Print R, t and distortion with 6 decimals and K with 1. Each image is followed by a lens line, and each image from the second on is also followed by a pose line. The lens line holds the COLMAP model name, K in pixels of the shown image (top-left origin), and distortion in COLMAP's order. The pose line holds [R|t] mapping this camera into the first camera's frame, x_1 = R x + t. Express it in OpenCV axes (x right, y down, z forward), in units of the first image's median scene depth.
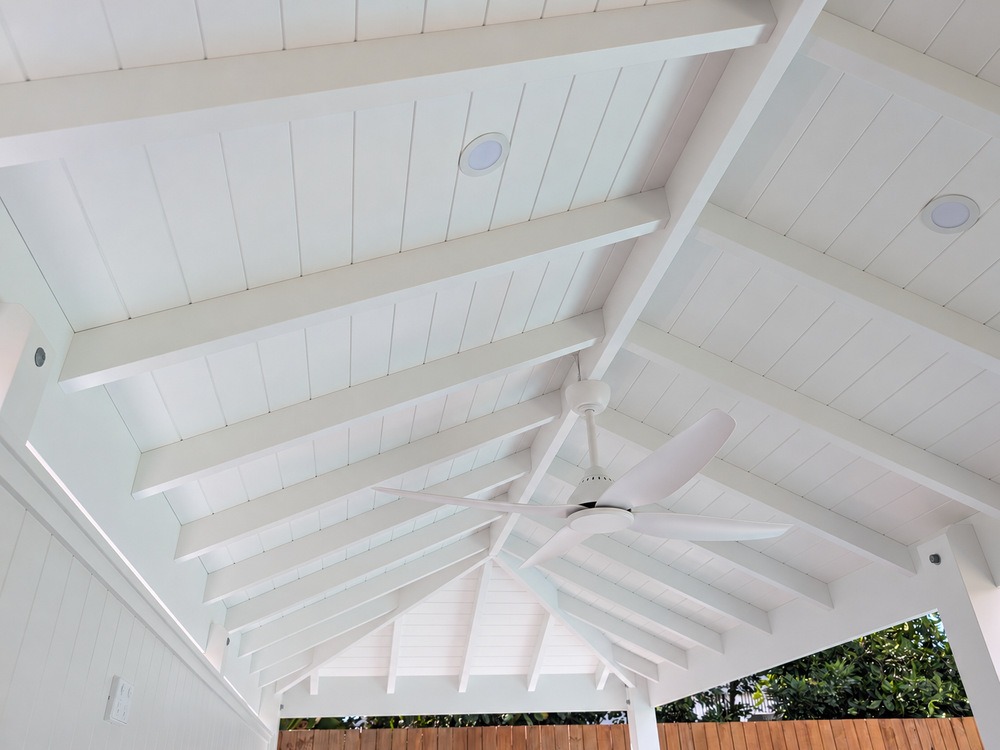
lens RADIAL K [[730.9, 0, 511.3], [0, 730.9, 376.3], [0, 0, 1]] dist [0.010300, -0.000999]
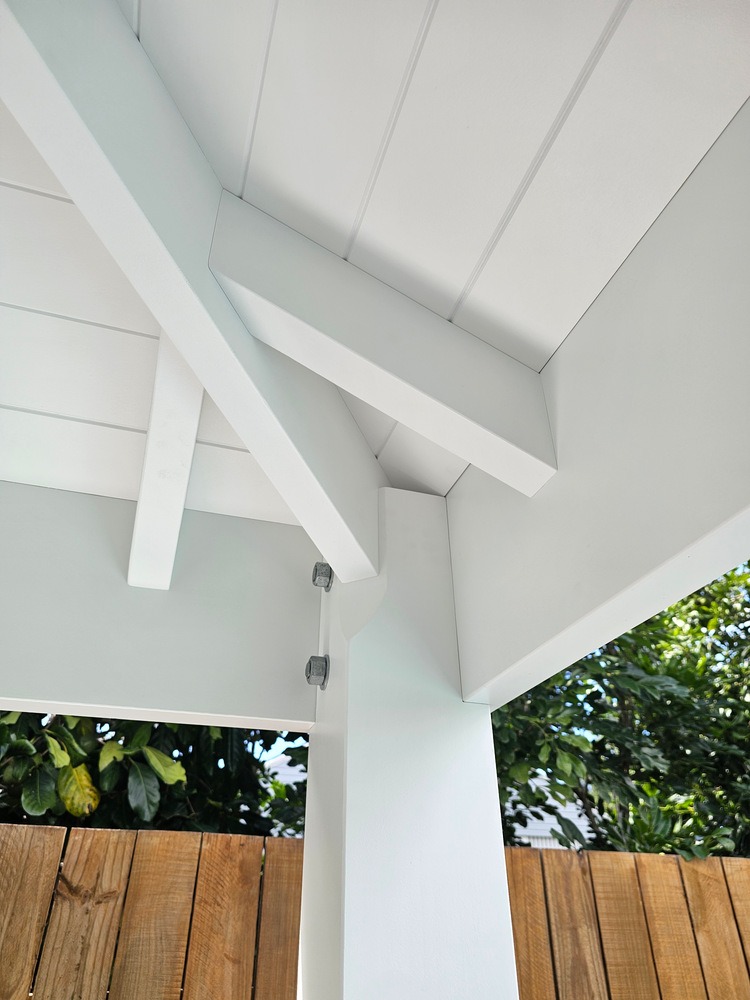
lens RADIAL K [[704.7, 0, 375.0], [0, 704.7, 500.0], [0, 0, 1]] dist [-0.006895, 0.002679]
pose [[0.992509, 0.100762, 0.069094, 0.157723], [-0.100425, 0.994910, -0.008340, 0.412093], [-0.069583, 0.001338, 0.997575, 0.868365]]
